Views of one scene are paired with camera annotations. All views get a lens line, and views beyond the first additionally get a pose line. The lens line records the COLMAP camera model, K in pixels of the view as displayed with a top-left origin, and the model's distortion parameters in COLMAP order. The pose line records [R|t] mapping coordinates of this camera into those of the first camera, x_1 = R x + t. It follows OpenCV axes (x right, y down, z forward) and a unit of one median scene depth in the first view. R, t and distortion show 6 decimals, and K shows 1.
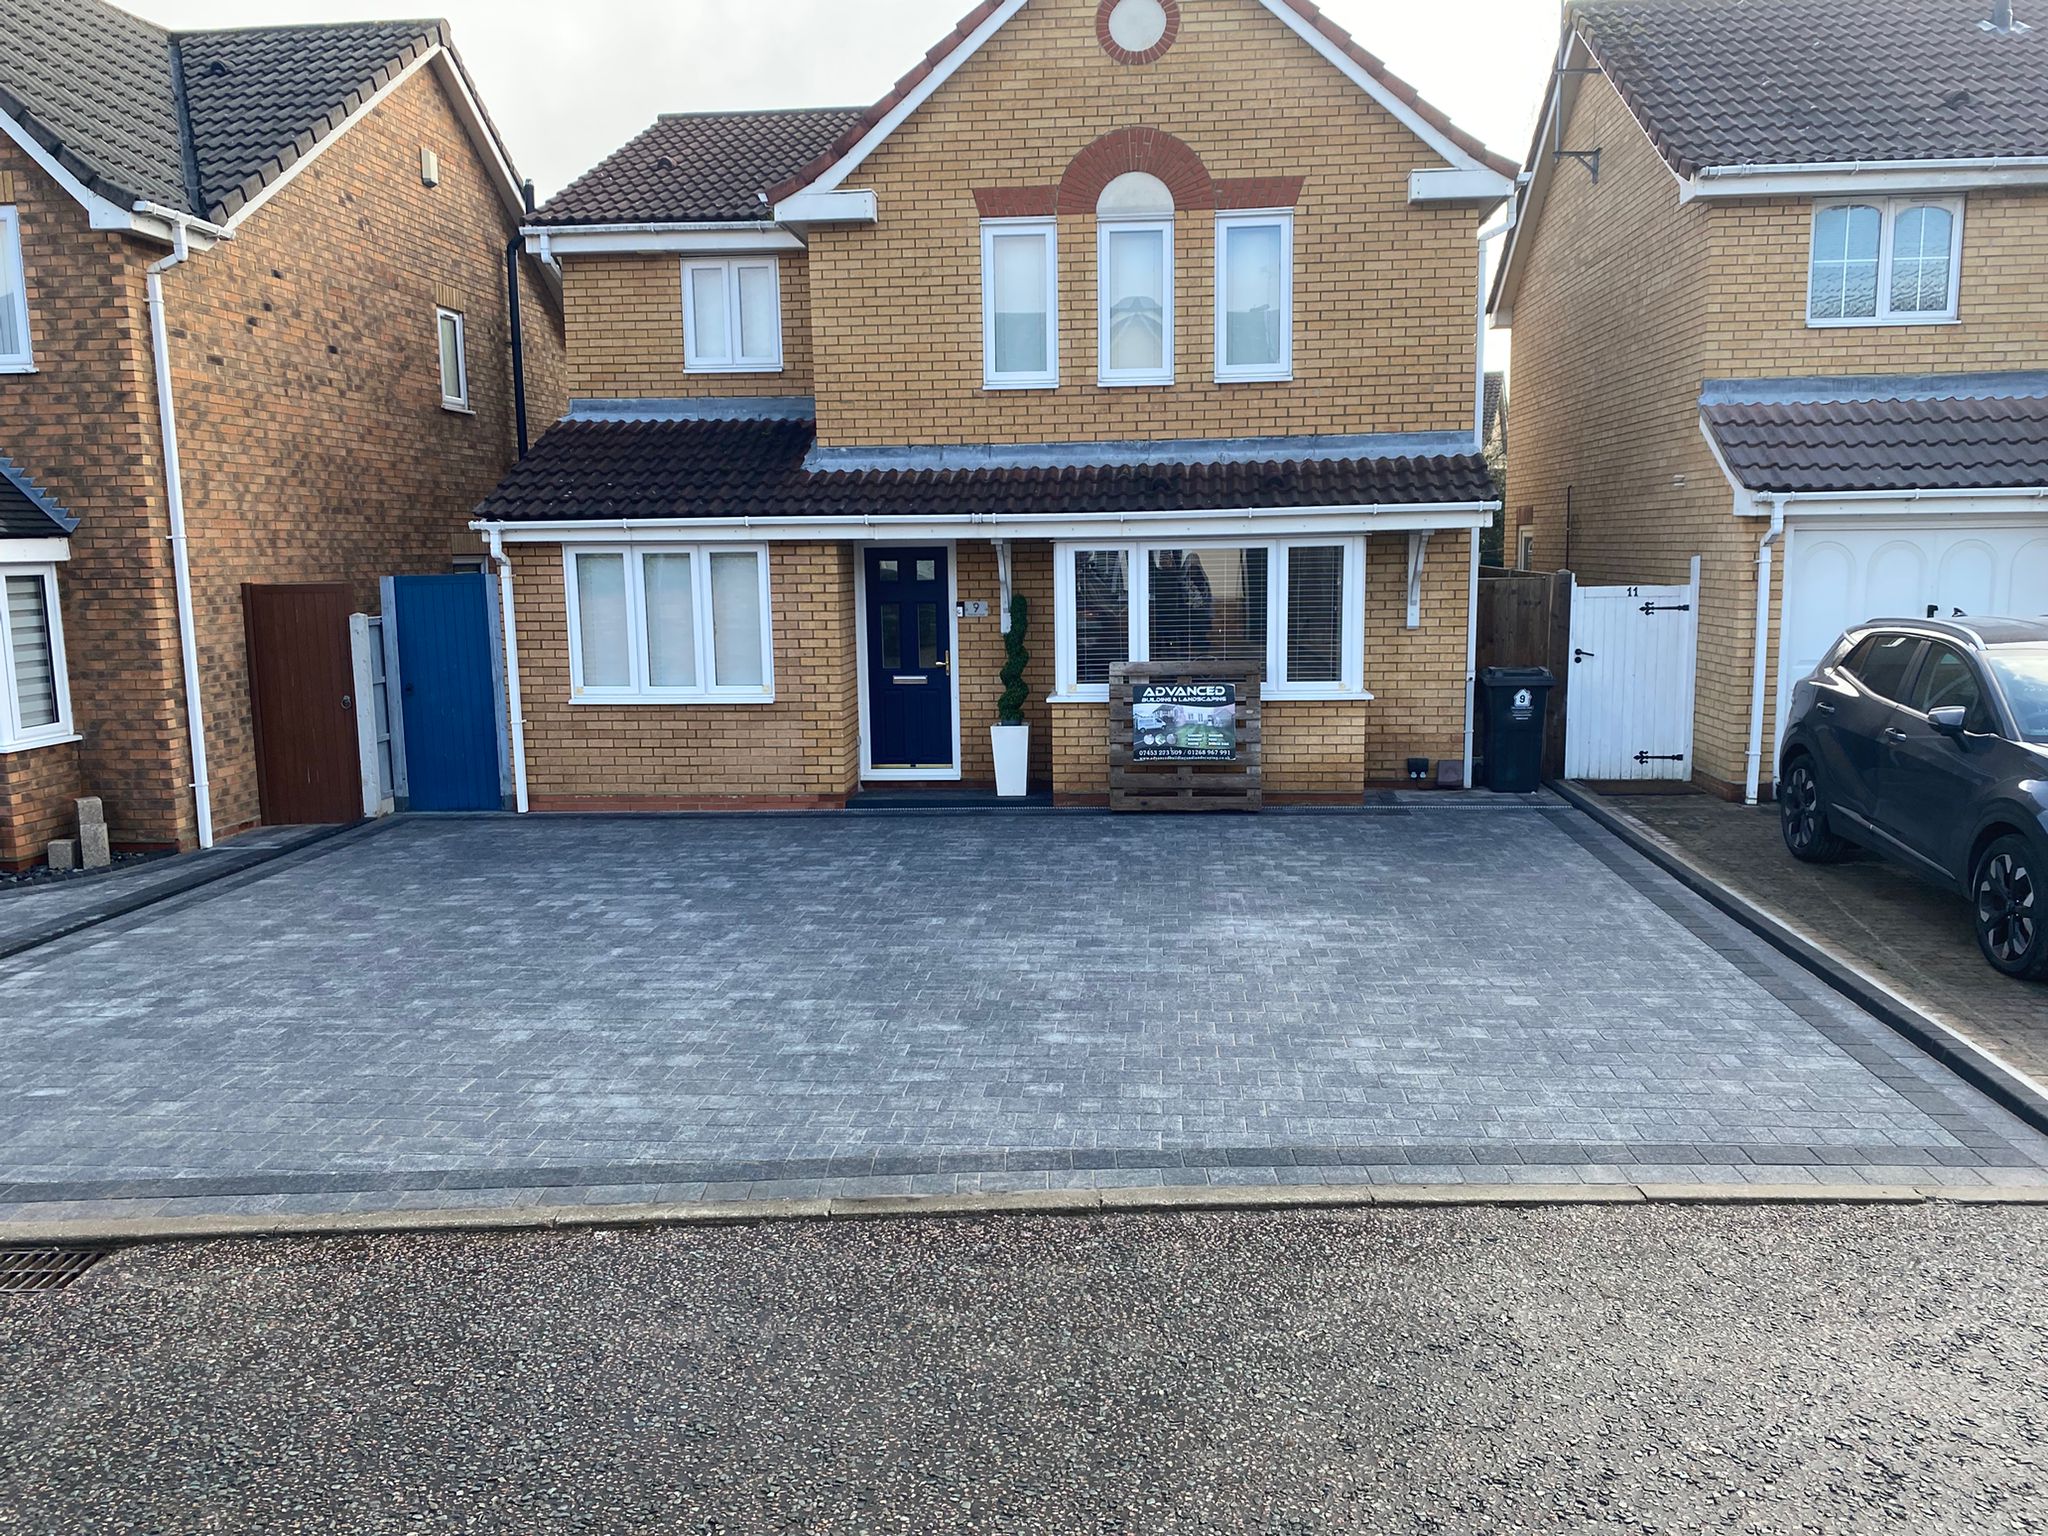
lens RADIAL K [[1608.3, 0, 1028.2], [0, 1608.3, 662.3], [0, 0, 1]] dist [0.125292, -0.174673]
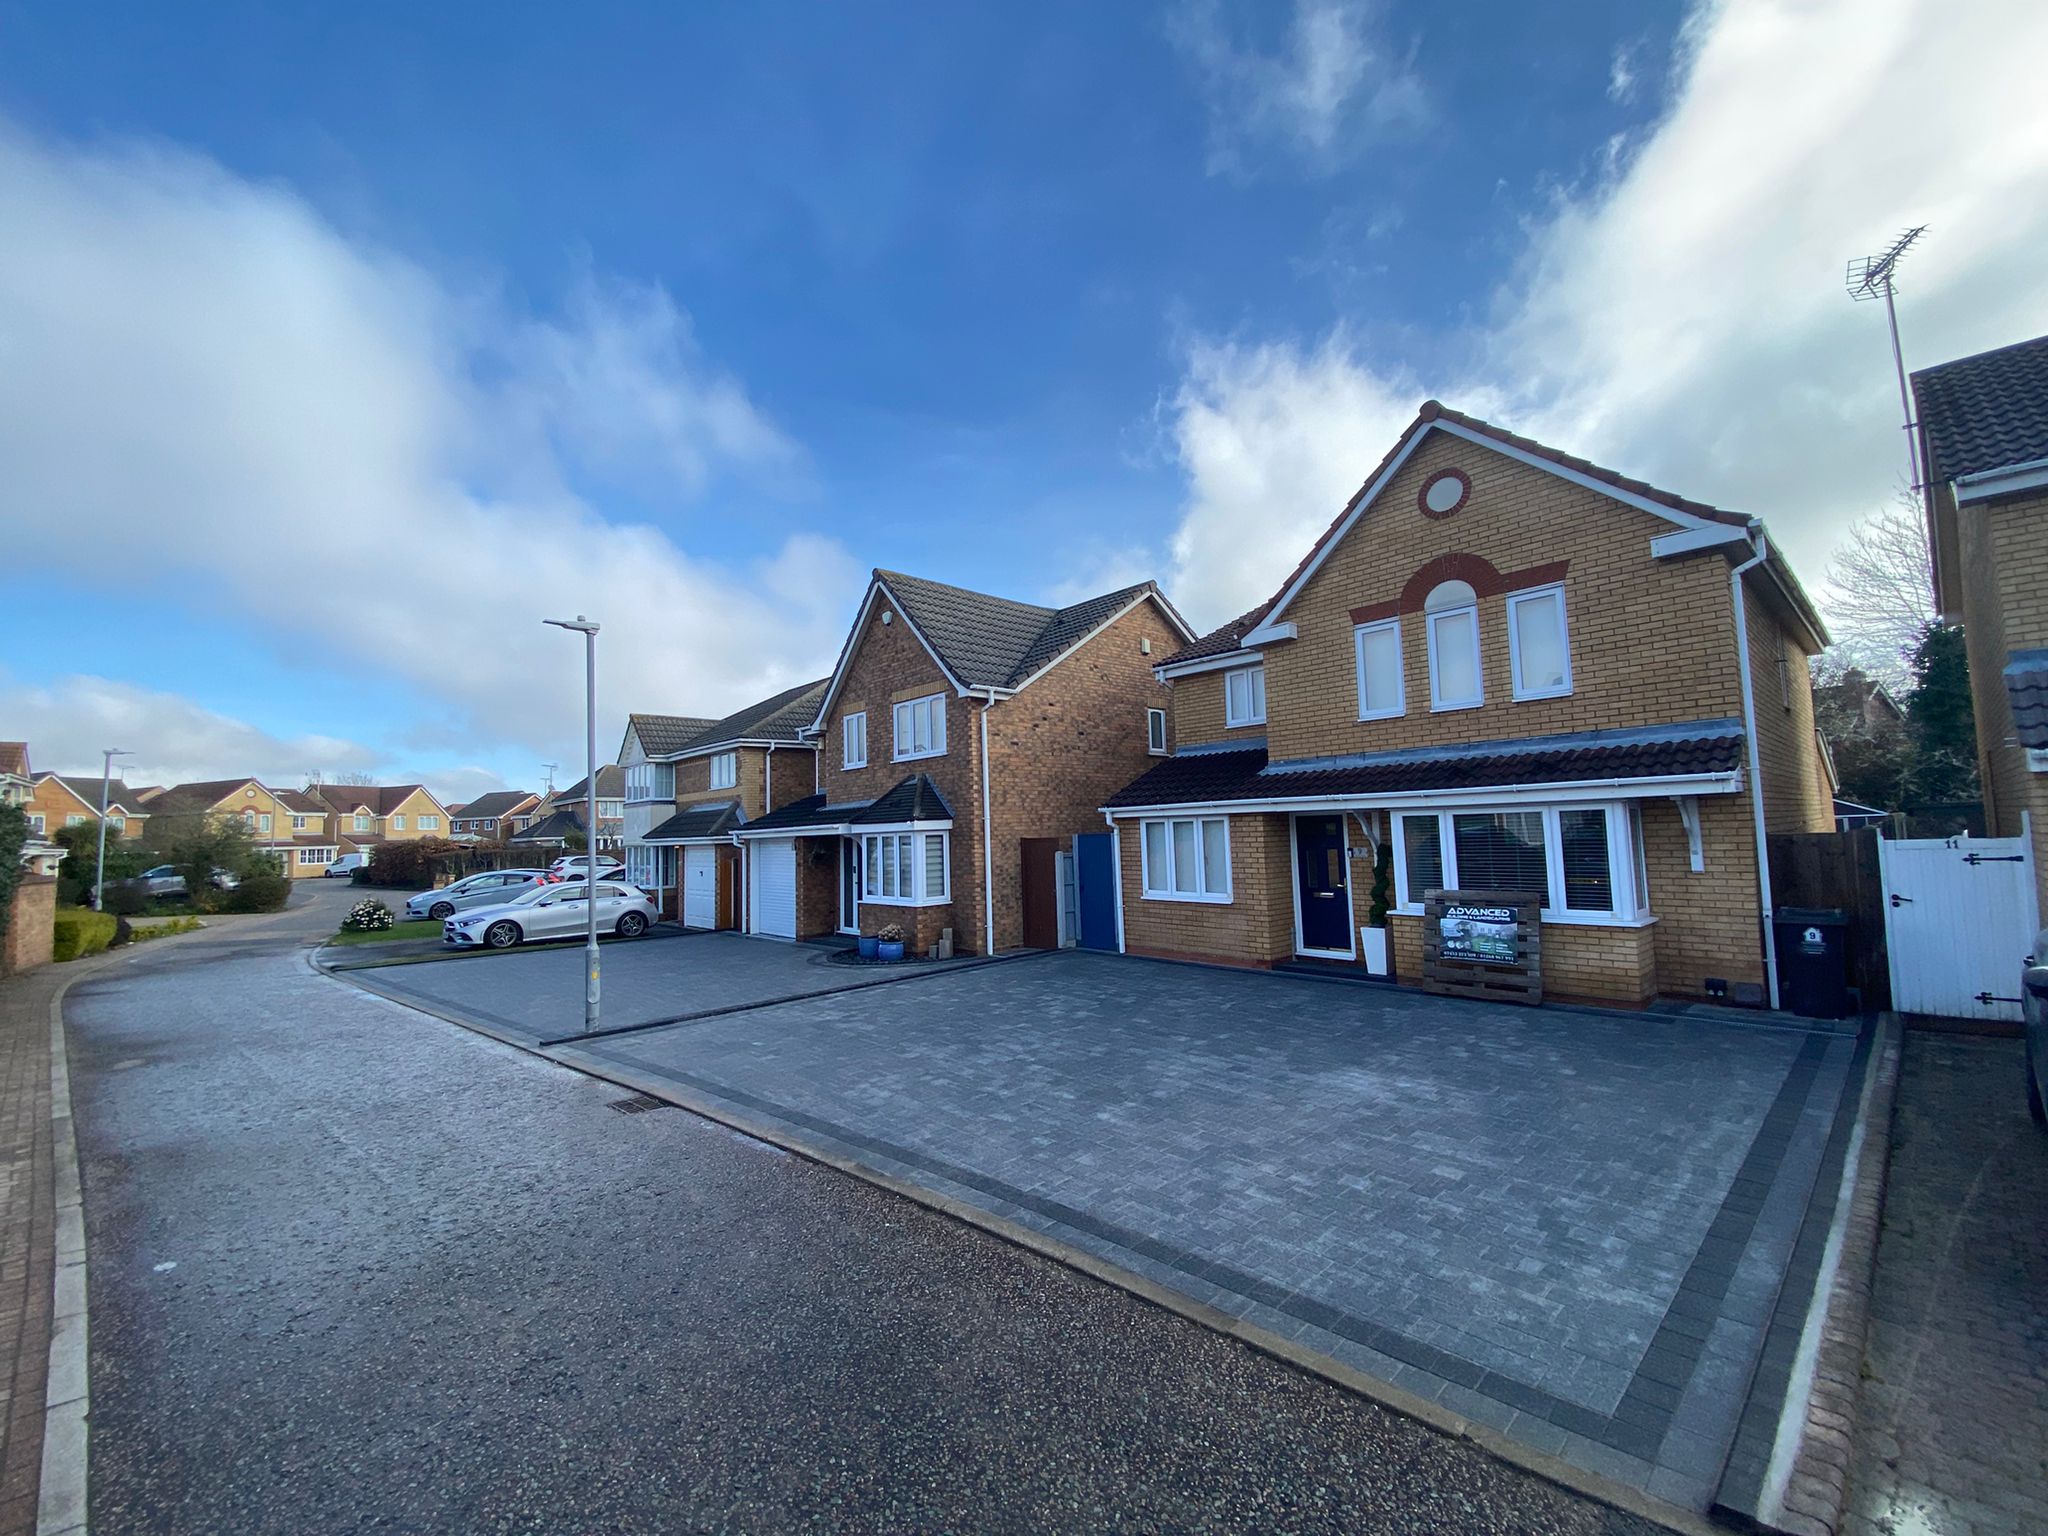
lens RADIAL K [[816.9, 0, 1025.0], [0, 816.9, 709.1], [0, 0, 1]] dist [0.022002, -0.017193]
pose [[0.721852, -0.108306, -0.683520, 0.327141], [-0.030829, 0.981665, -0.188106, -0.009688], [0.691361, 0.156857, 0.705277, 0.159931]]
